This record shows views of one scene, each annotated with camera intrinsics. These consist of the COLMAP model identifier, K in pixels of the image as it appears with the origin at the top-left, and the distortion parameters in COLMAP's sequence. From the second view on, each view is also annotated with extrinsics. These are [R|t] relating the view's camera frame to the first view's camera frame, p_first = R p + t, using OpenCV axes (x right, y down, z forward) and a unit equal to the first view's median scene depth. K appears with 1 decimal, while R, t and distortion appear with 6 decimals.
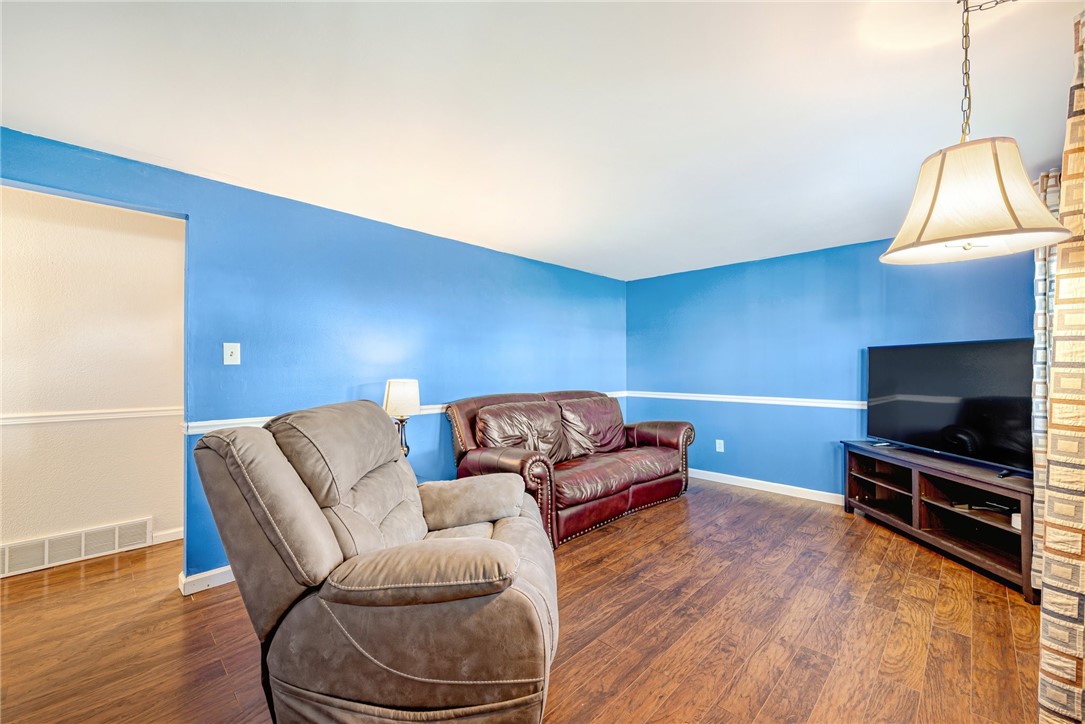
lens RADIAL K [[432.0, 0, 543.5], [0, 432.0, 365.2], [0, 0, 1]] dist [0.013791, -0.001451]
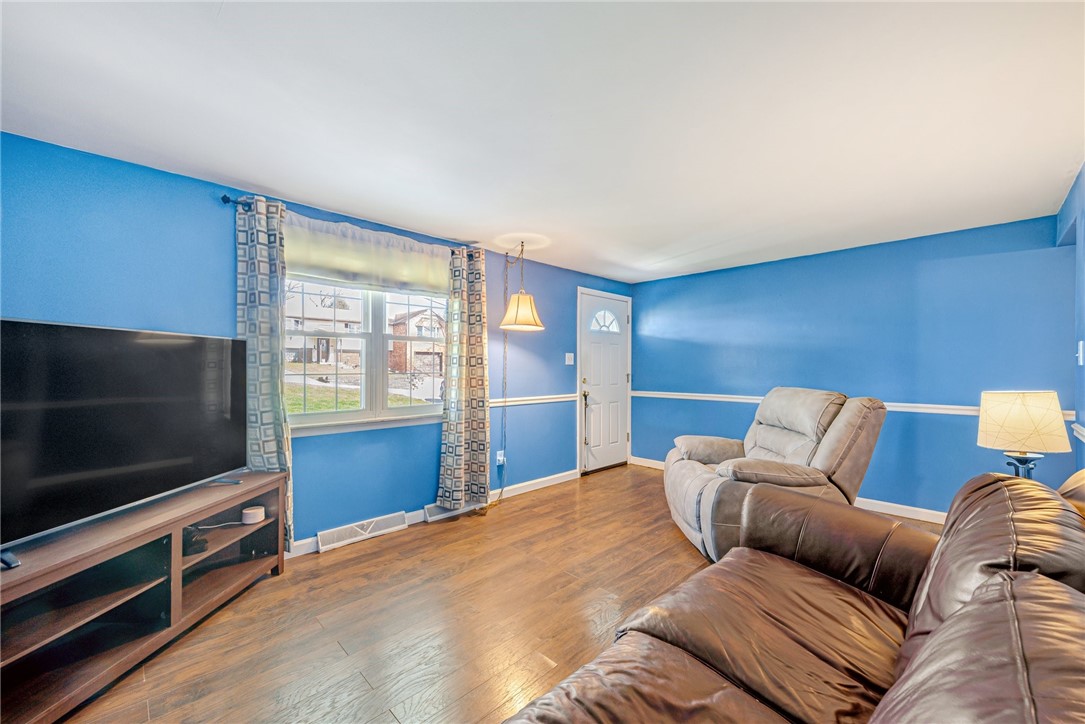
lens RADIAL K [[432.0, 0, 532.9], [0, 432.0, 364.2], [0, 0, 1]] dist [0.013791, -0.001451]
pose [[-0.999214, -0.005805, 0.039214, 0.320775], [-0.005718, 0.999981, 0.002327, -0.007117], [-0.039226, 0.002101, -0.999228, 1.645874]]
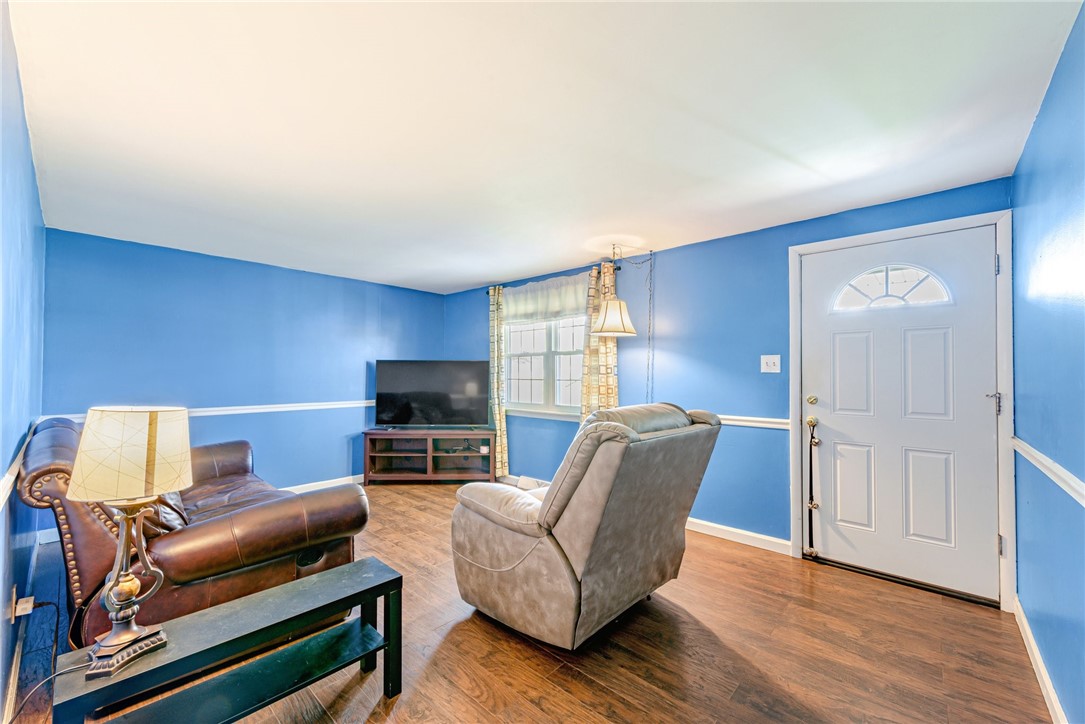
lens RADIAL K [[432.0, 0, 534.3], [0, 432.0, 373.8], [0, 0, 1]] dist [0.013791, -0.001451]
pose [[-0.011687, 0.002666, 0.999928, -0.769323], [-0.004225, 0.999987, -0.002716, 0.004269], [-0.999923, -0.004257, -0.011676, 0.650386]]
